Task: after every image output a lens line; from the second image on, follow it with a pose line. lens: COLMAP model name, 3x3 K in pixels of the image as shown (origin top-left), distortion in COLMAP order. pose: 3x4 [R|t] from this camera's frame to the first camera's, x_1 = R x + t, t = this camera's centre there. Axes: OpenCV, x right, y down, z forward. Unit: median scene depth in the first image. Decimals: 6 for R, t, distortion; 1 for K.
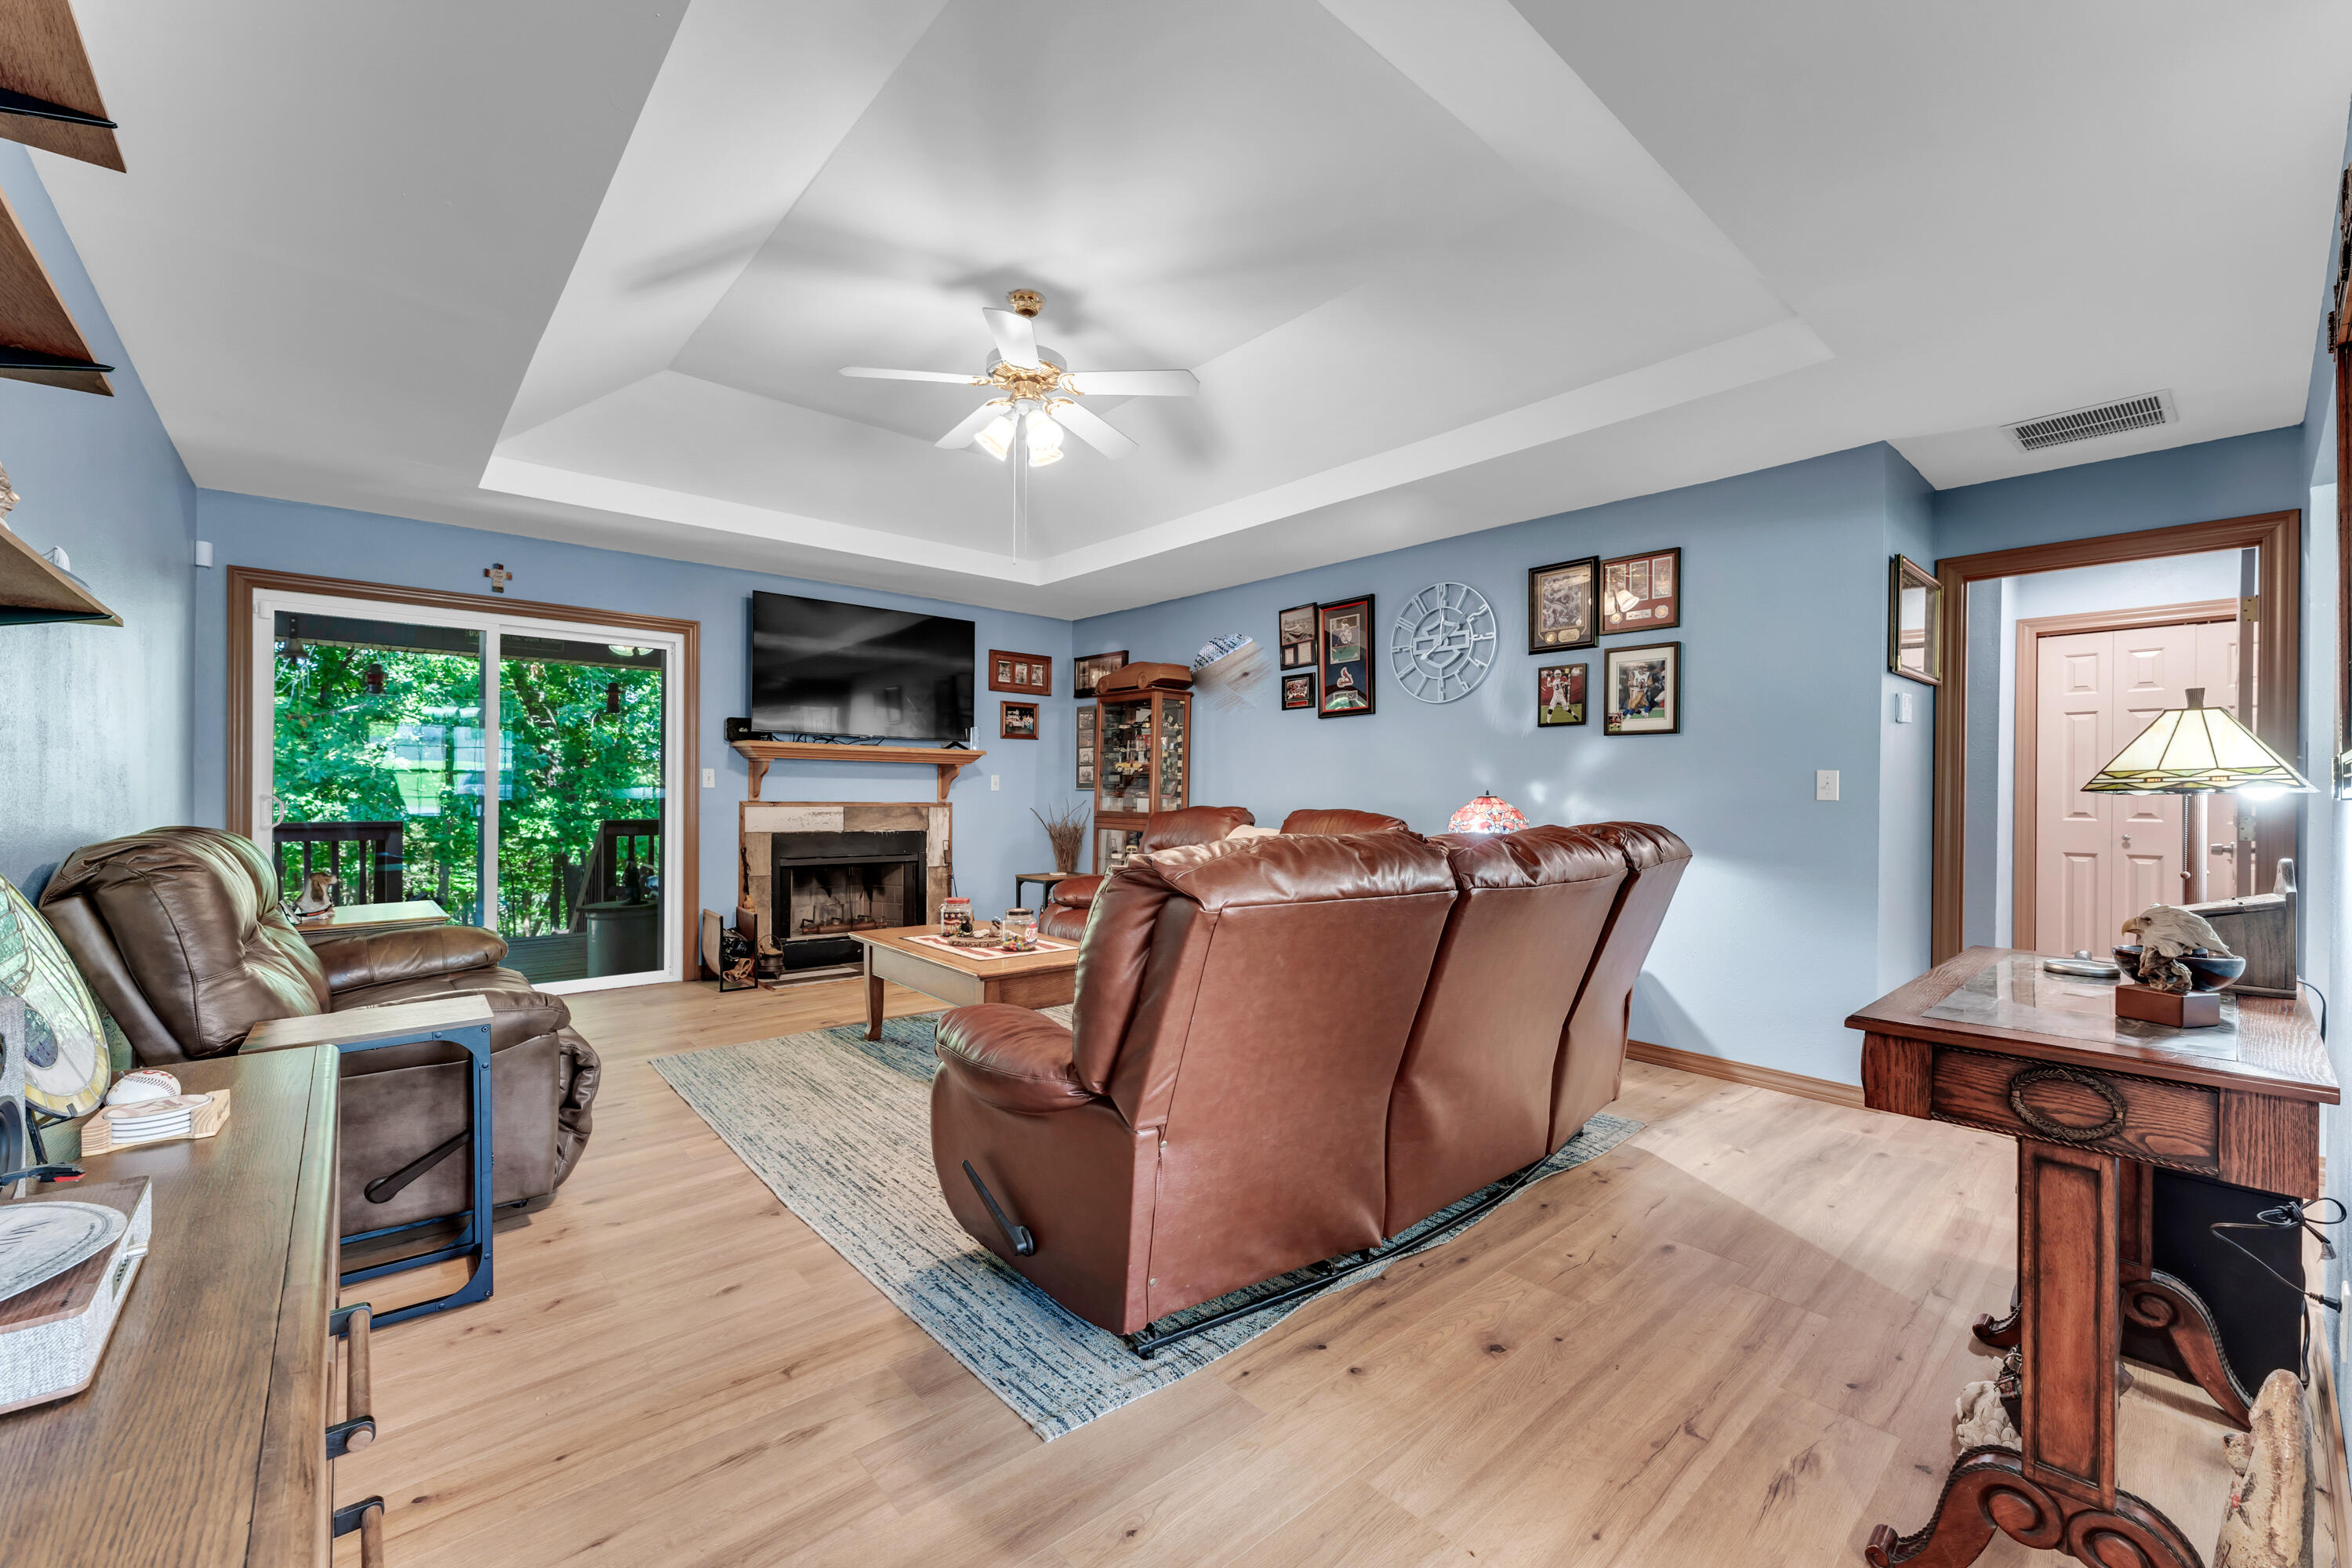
lens RADIAL K [[969.1, 0, 1176.0], [0, 969.1, 784.0], [0, 0, 1]] dist [0.016841, -0.000031]
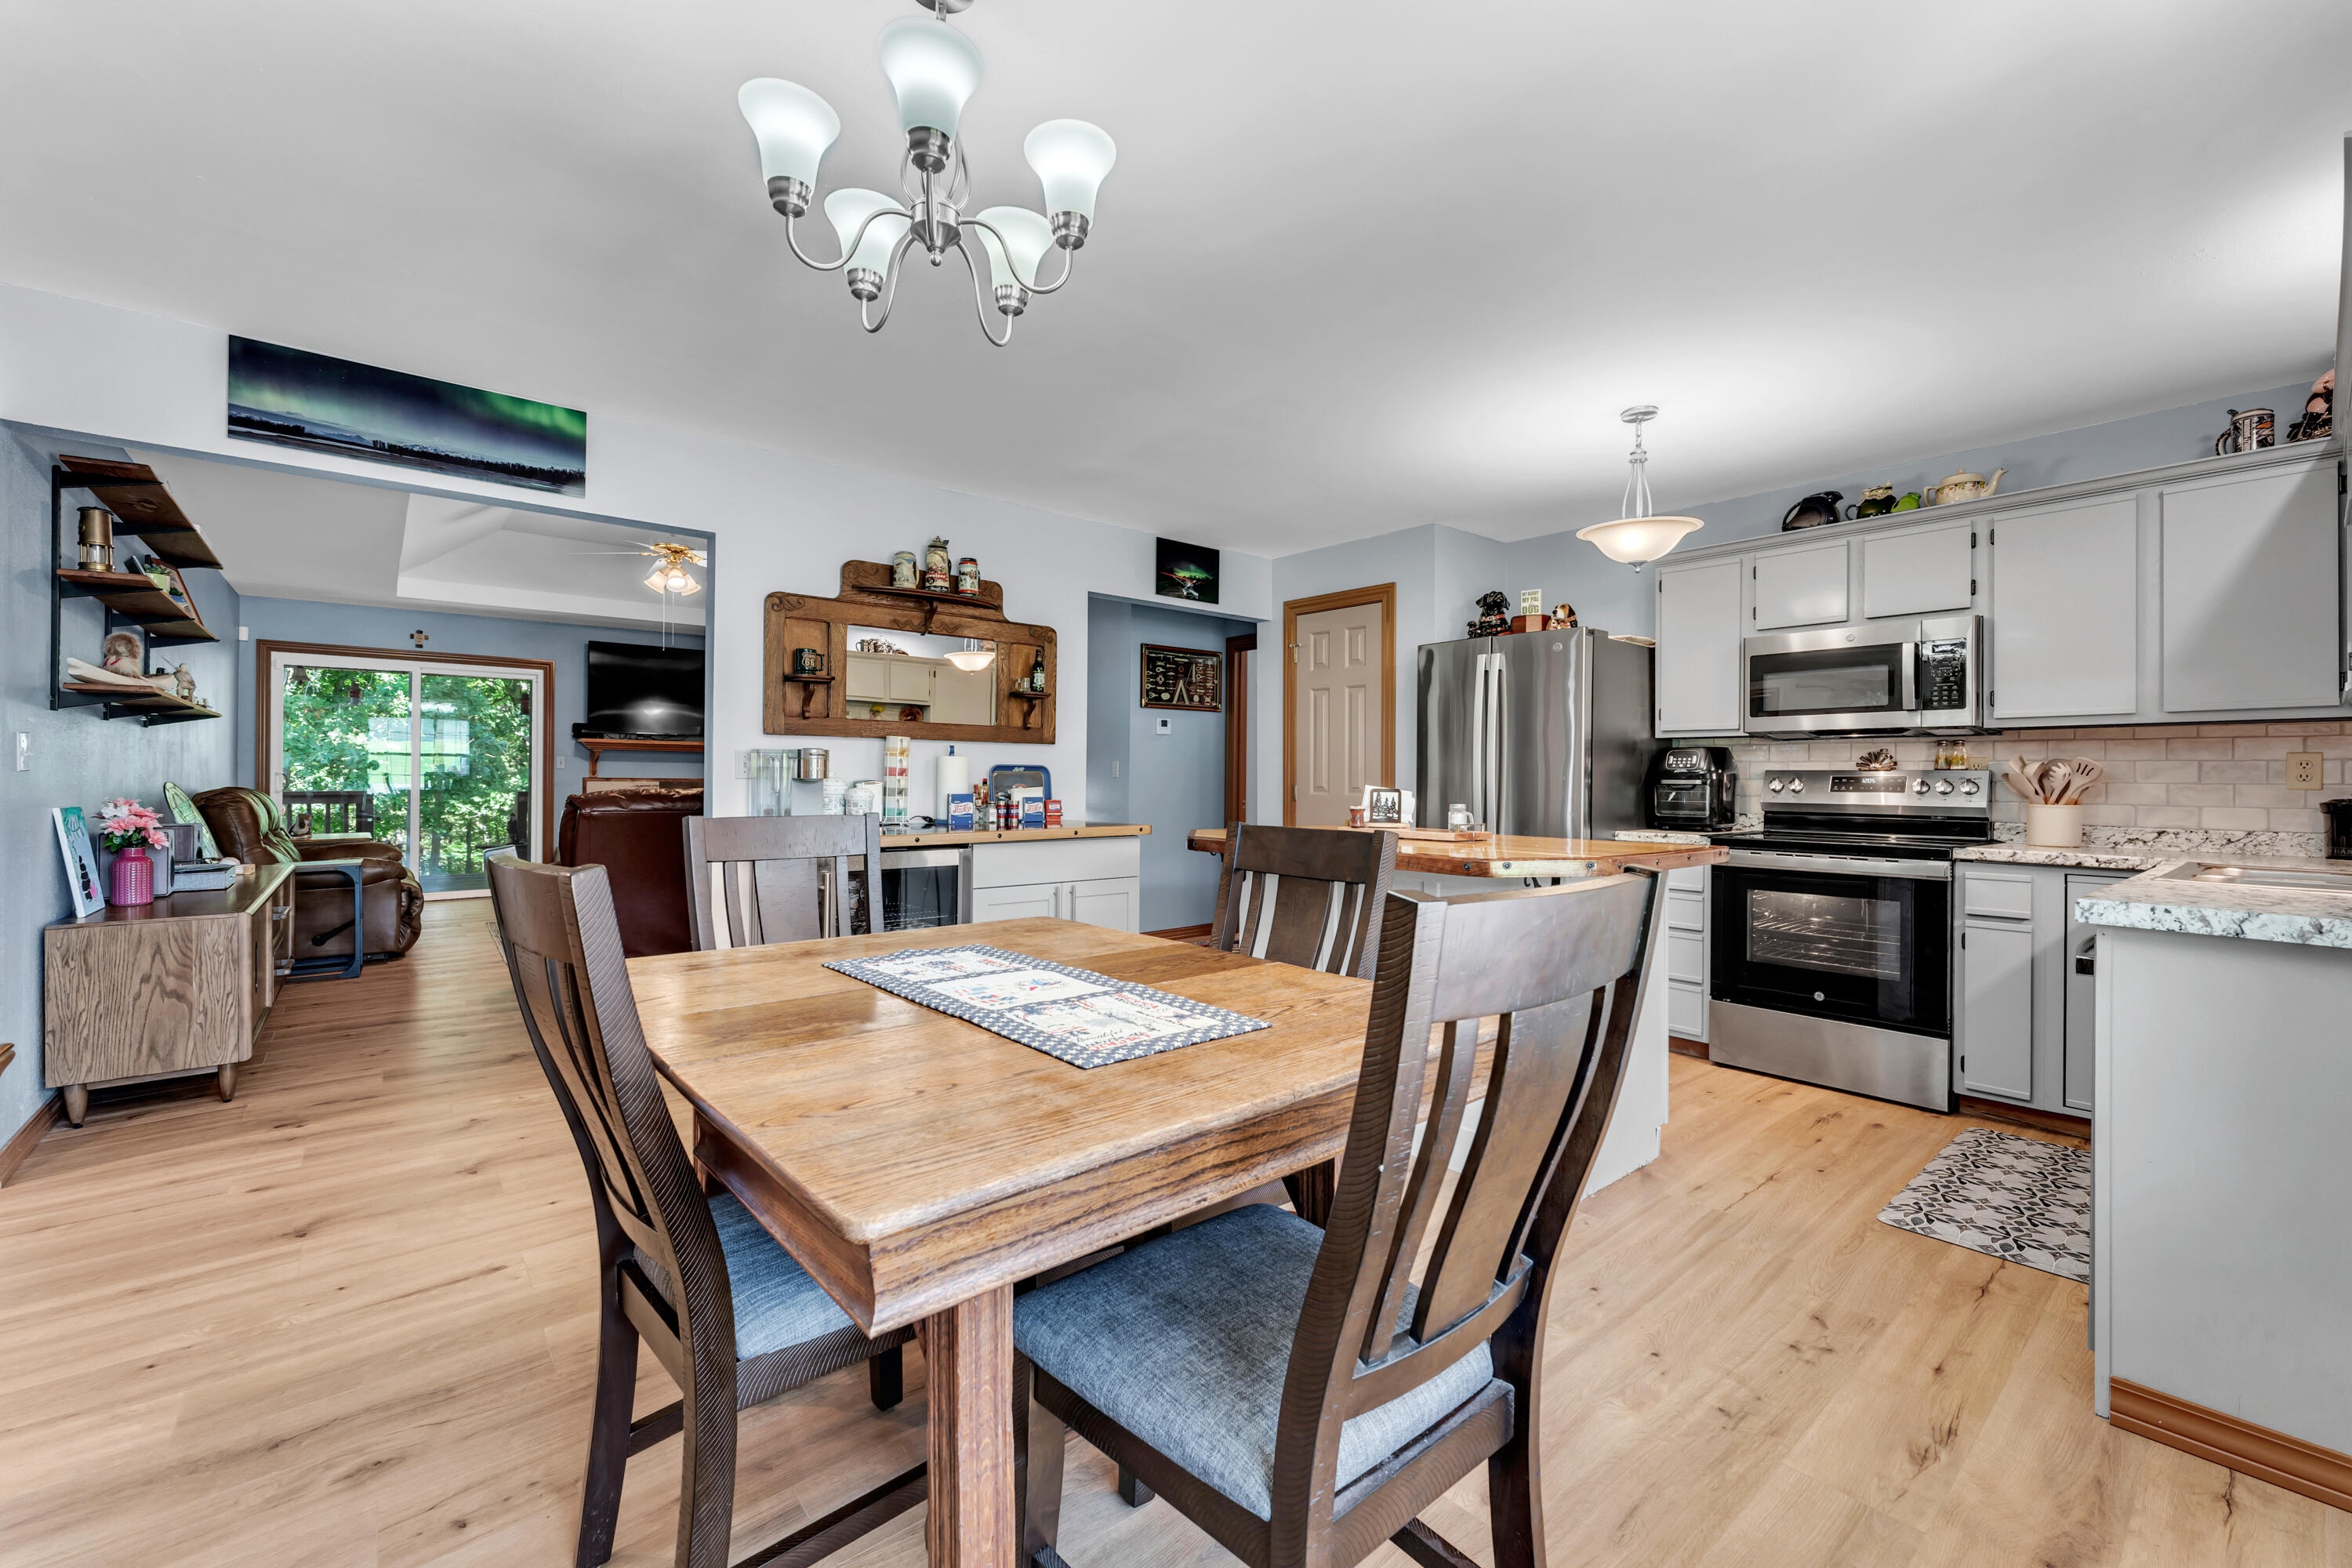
lens RADIAL K [[957.5, 0, 1175.8], [0, 957.5, 791.0], [0, 0, 1]] dist [-0.000786, -0.000169]
pose [[0.999937, 0.000717, -0.011187, 0.622679], [-0.000396, 0.999590, 0.028632, -0.006219], [0.011203, -0.028625, 0.999527, -0.621603]]
